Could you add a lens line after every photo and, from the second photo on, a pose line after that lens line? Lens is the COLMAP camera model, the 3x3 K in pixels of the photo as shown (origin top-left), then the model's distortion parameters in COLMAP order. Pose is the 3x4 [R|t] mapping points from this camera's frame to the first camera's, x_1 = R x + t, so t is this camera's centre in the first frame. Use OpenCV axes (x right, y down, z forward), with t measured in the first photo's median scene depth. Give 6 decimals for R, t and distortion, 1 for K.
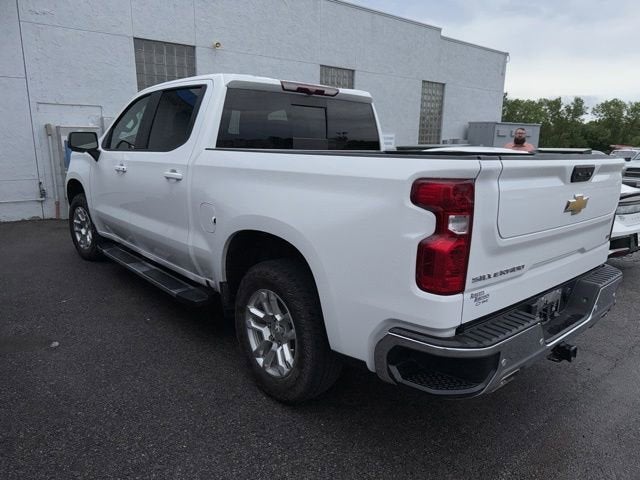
lens RADIAL K [[470.3, 0, 318.0], [0, 470.3, 244.9], [0, 0, 1]] dist [-0.001389, -0.013810]
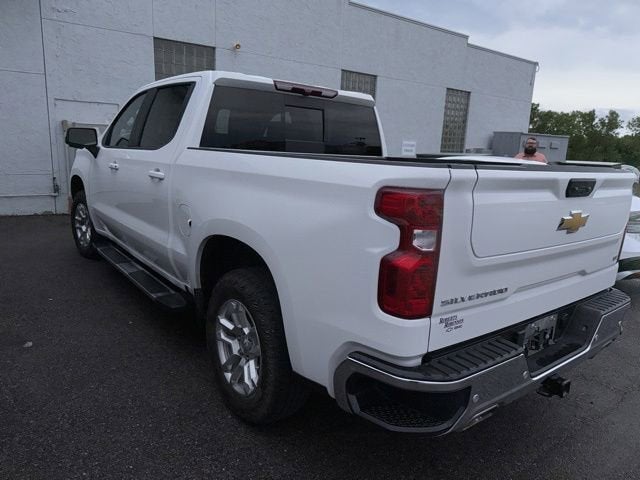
lens RADIAL K [[470.3, 0, 322.9], [0, 470.3, 239.8], [0, 0, 1]] dist [-0.001389, -0.013810]
pose [[0.998181, 0.040740, -0.044434, 0.081536], [-0.041663, 0.998931, -0.020038, -0.010199], [0.043571, 0.021853, 0.998811, 0.060158]]
